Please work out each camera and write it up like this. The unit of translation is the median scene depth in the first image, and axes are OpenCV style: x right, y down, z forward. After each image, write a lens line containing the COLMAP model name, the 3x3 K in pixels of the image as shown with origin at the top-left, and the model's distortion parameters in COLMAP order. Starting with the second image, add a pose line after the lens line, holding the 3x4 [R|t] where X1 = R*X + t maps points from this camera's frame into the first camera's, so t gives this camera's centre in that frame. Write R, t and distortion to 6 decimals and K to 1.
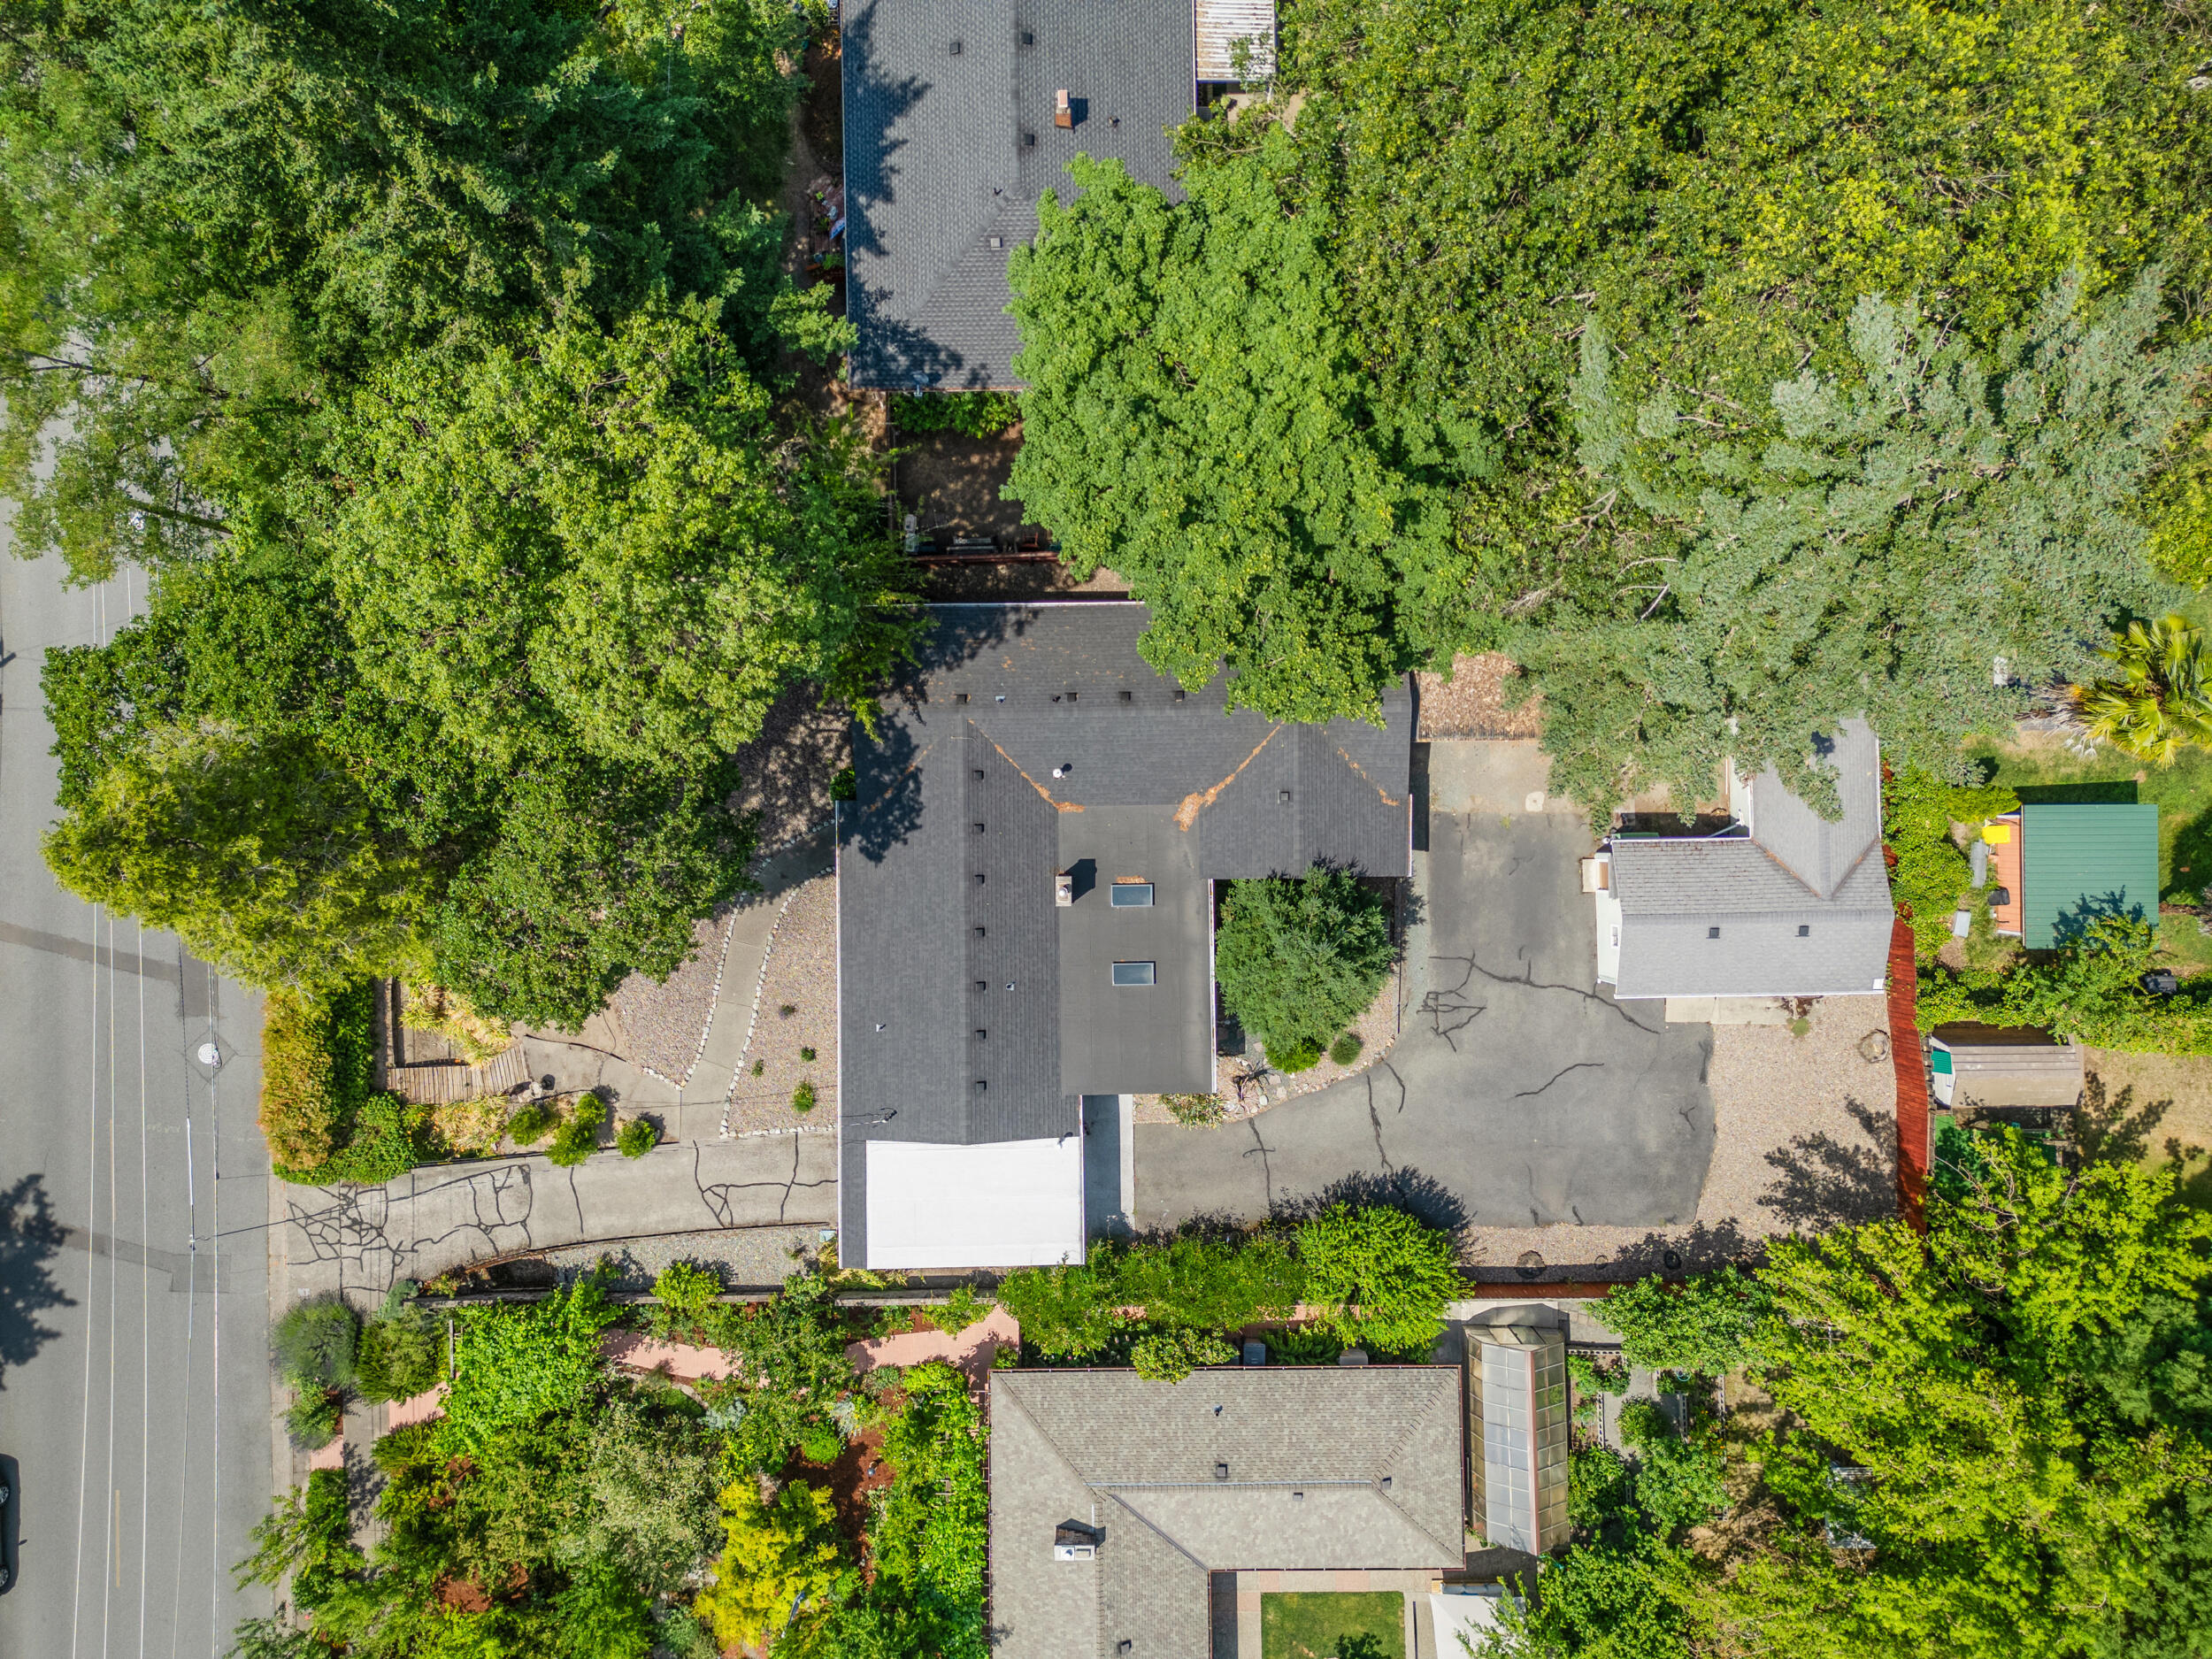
lens RADIAL K [[1536.5, 0, 1107.3], [0, 1536.5, 832.0], [0, 0, 1]] dist [0.062714, -0.045627]
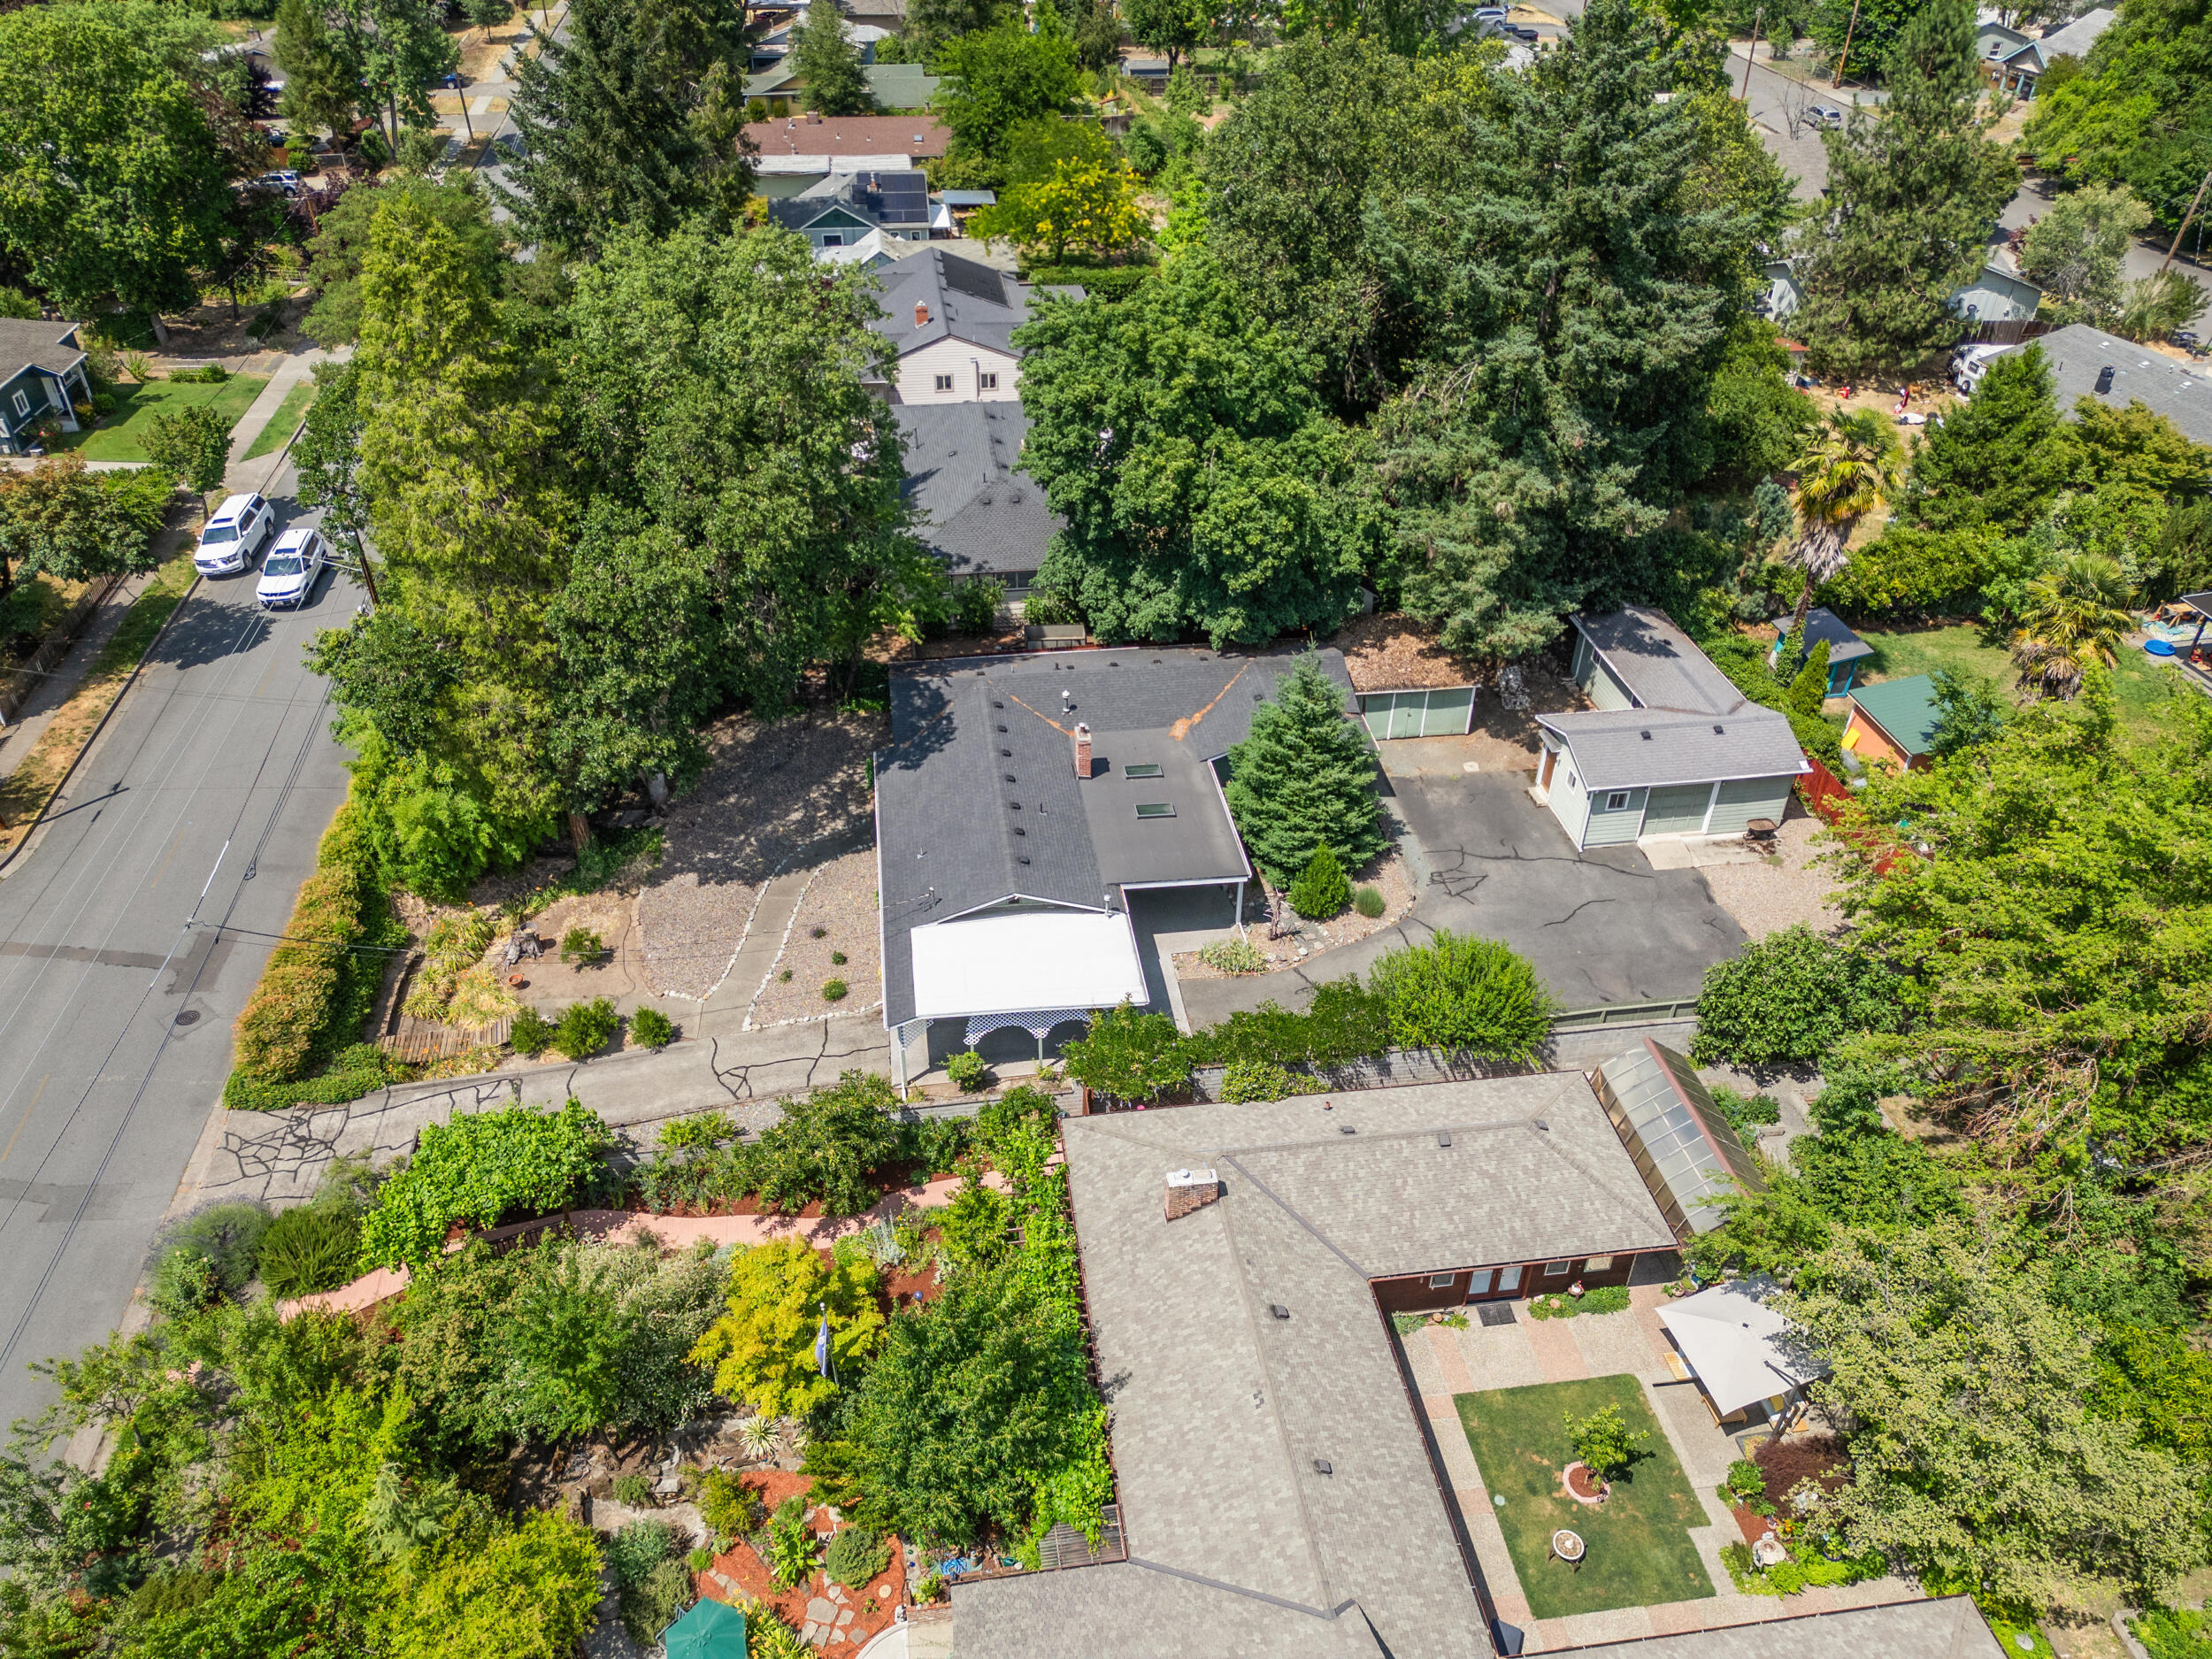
lens RADIAL K [[1542.3, 0, 1101.0], [0, 1542.3, 825.4], [0, 0, 1]] dist [0.049007, -0.023719]
pose [[0.992123, -0.058000, 0.111027, -0.134885], [0.123878, 0.585764, -0.800959, 0.915798], [-0.018580, 0.808404, 0.588335, 0.355839]]
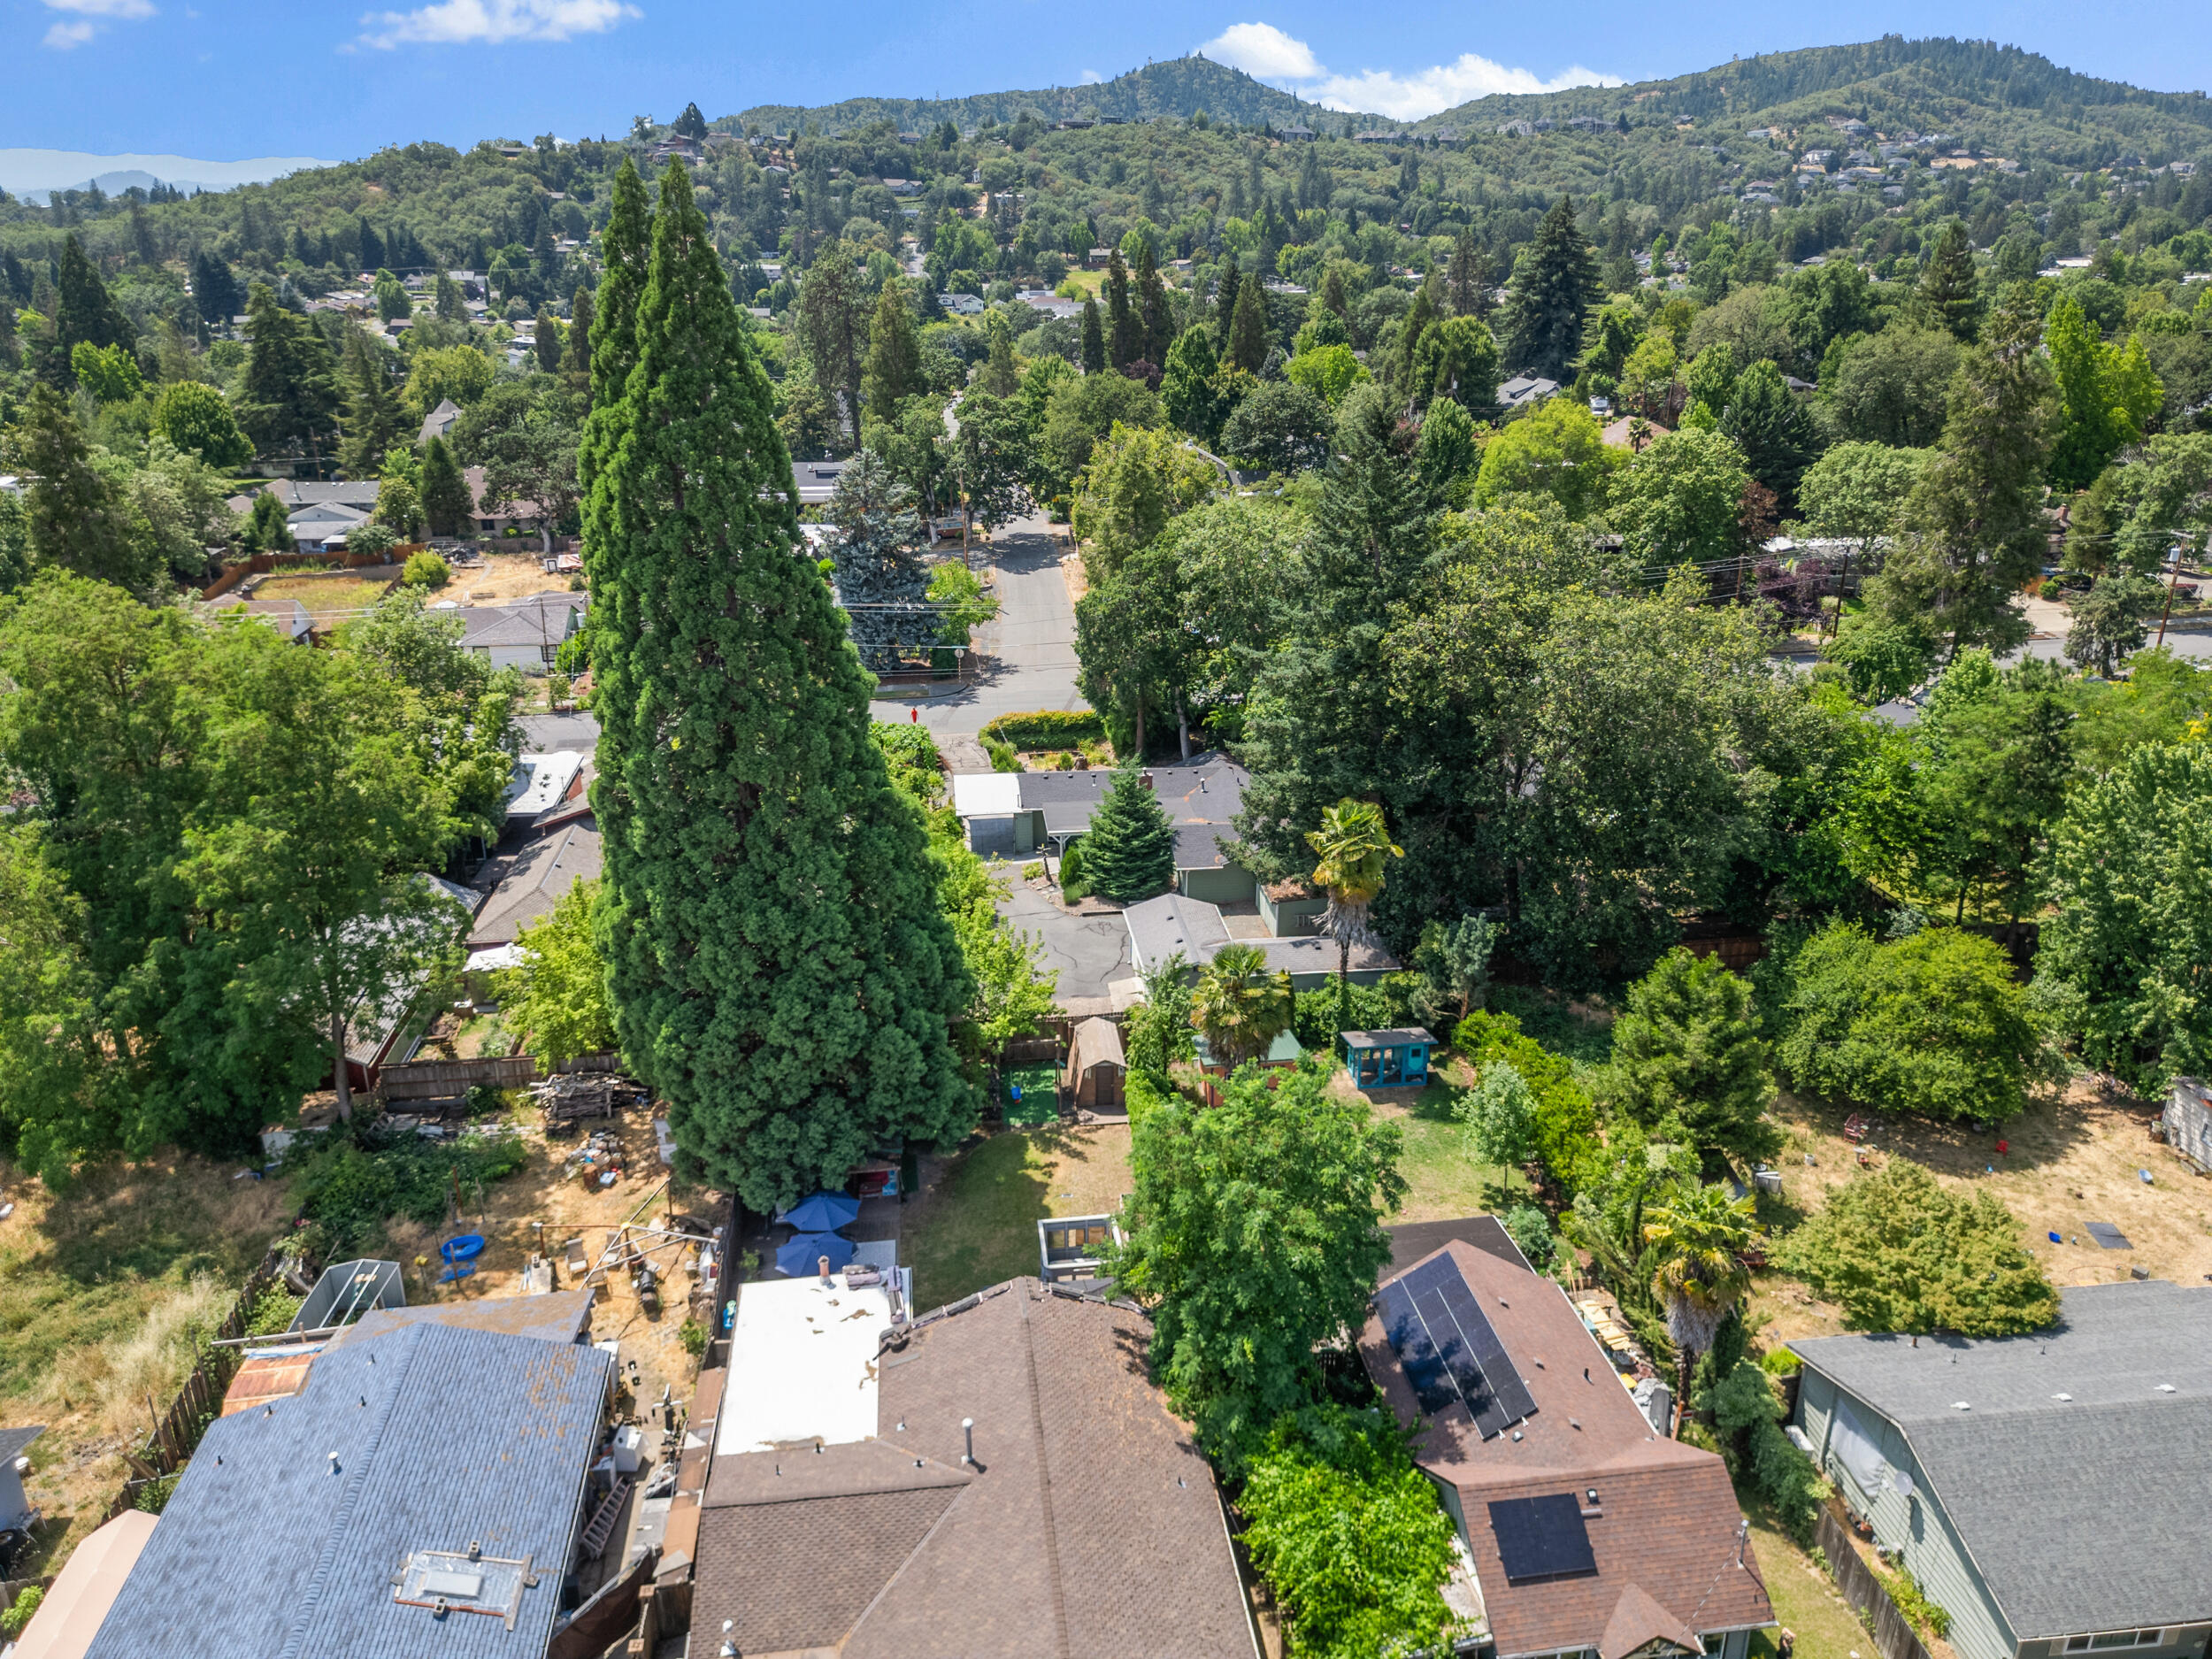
lens RADIAL K [[1536.5, 0, 1107.2], [0, 1536.5, 826.4], [0, 0, 1]] dist [0.062714, -0.045627]
pose [[0.103198, 0.360871, -0.926888, 1.734053], [-0.994587, 0.048814, -0.091730, 0.257288], [0.012142, 0.931337, 0.363955, 0.296388]]
